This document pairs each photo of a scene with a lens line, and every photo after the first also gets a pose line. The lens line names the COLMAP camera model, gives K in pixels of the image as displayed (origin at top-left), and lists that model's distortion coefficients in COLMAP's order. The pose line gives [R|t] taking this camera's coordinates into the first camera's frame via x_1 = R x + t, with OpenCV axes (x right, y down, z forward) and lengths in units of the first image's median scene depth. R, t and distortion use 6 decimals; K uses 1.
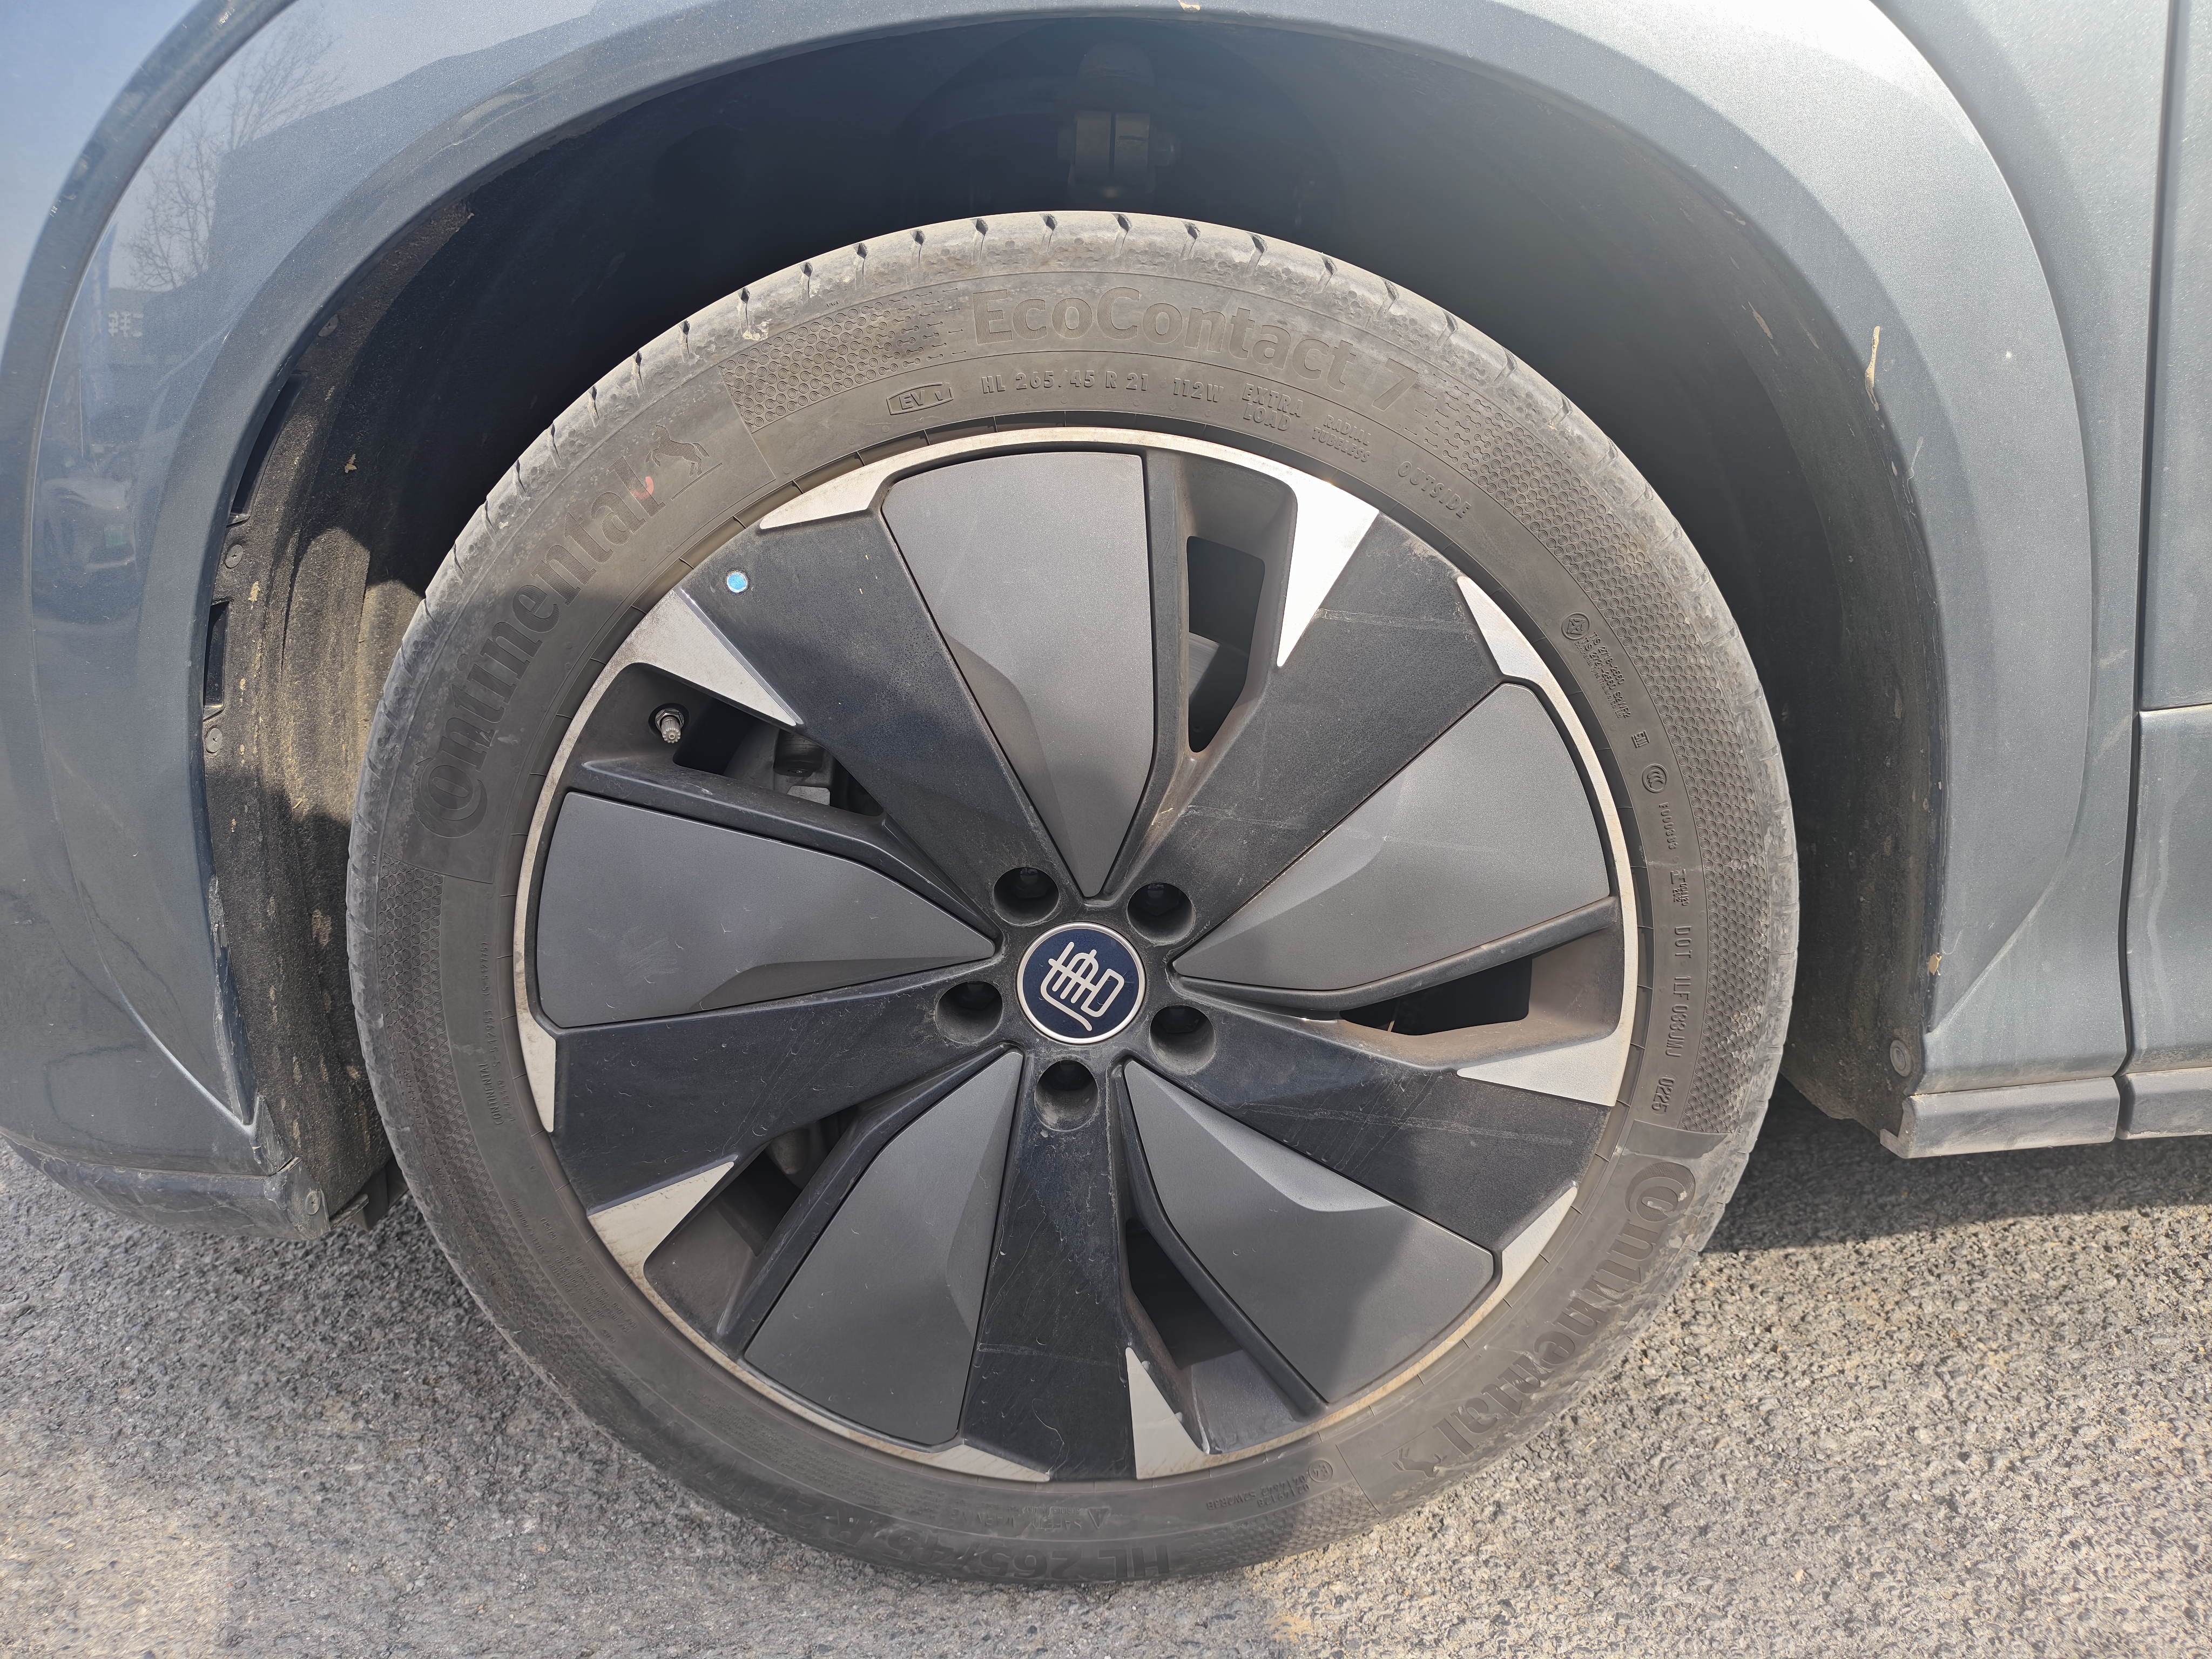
lens RADIAL K [[1462.3, 0, 1106.0], [0, 1462.3, 829.5], [0, 0, 1]] dist [0.025684, -0.000236]
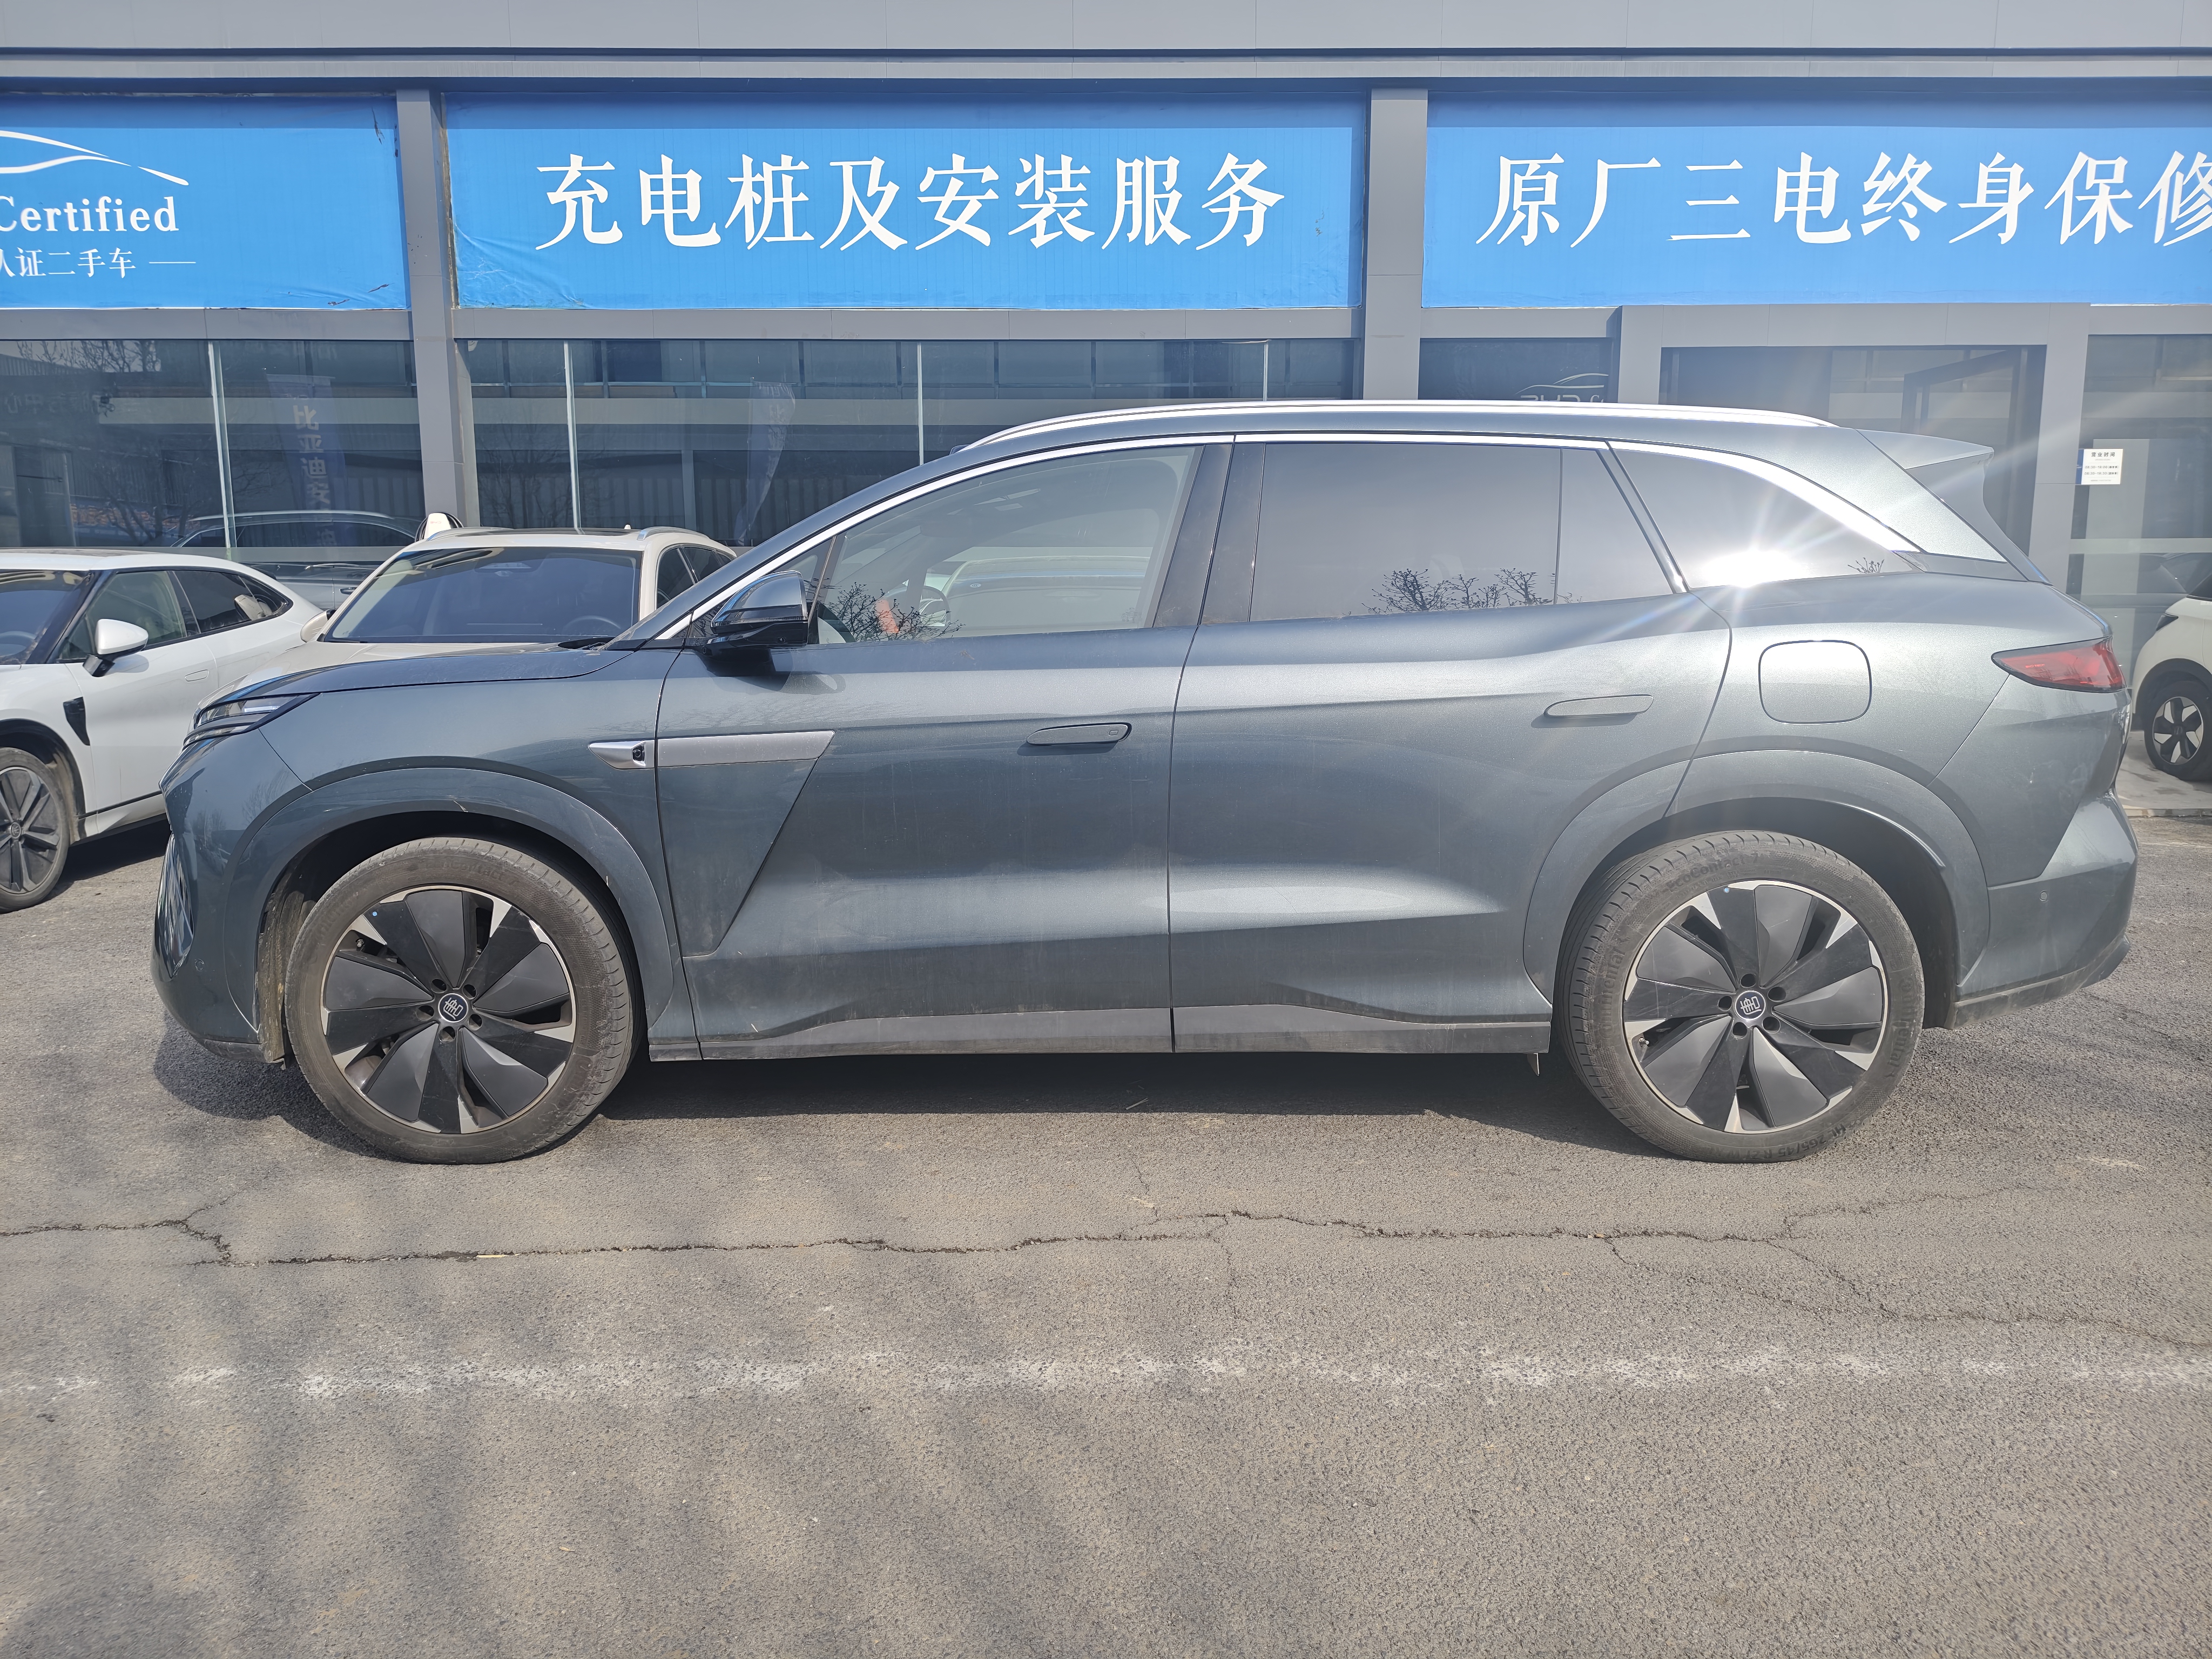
lens RADIAL K [[1512.1, 0, 1106.0], [0, 1512.1, 829.5], [0, 0, 1]] dist [0.028147, -0.001880]
pose [[0.998307, 0.051403, -0.027215, 2.027814], [-0.054589, 0.989558, -0.133394, 0.080917], [0.020074, 0.134654, 0.990689, -3.514449]]
